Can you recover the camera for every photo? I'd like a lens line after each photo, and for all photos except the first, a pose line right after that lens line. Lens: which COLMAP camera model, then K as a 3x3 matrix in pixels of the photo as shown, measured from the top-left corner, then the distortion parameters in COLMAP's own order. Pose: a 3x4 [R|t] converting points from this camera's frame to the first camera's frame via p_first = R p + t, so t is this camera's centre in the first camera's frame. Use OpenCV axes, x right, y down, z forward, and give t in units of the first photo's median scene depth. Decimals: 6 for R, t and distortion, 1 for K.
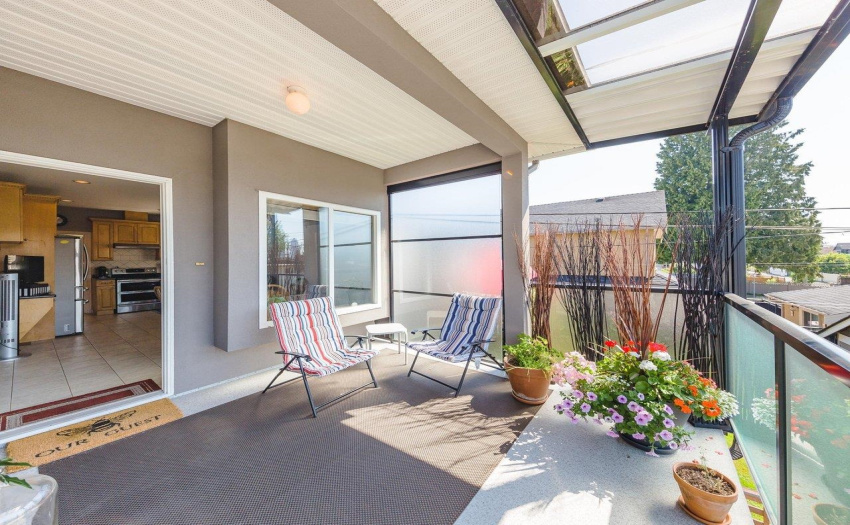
lens RADIAL K [[304.9, 0, 423.2], [0, 304.9, 259.1], [0, 0, 1]] dist [0.005668, 0.000133]
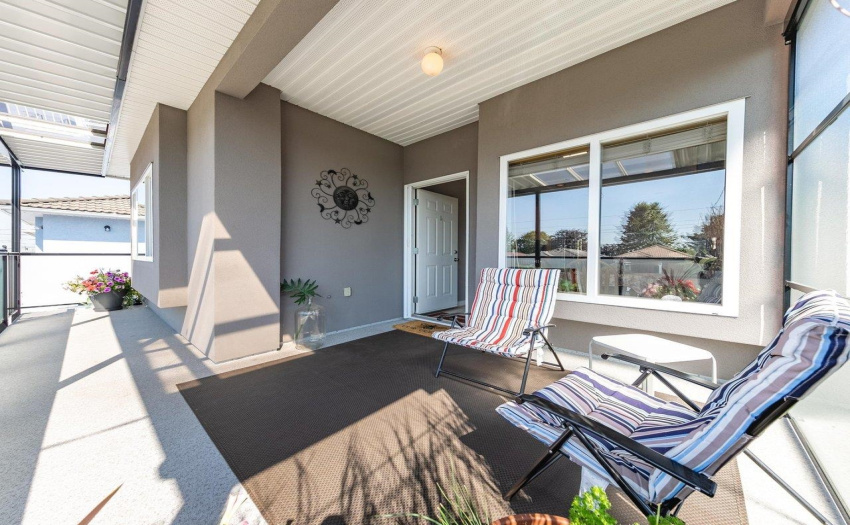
lens RADIAL K [[304.9, 0, 423.2], [0, 304.9, 259.1], [0, 0, 1]] dist [0.005668, 0.000133]
pose [[-0.089653, 0.020544, -0.995761, 0.621491], [-0.001914, 0.999782, 0.020799, 0.115983], [0.995971, 0.003771, -0.089594, 1.051028]]
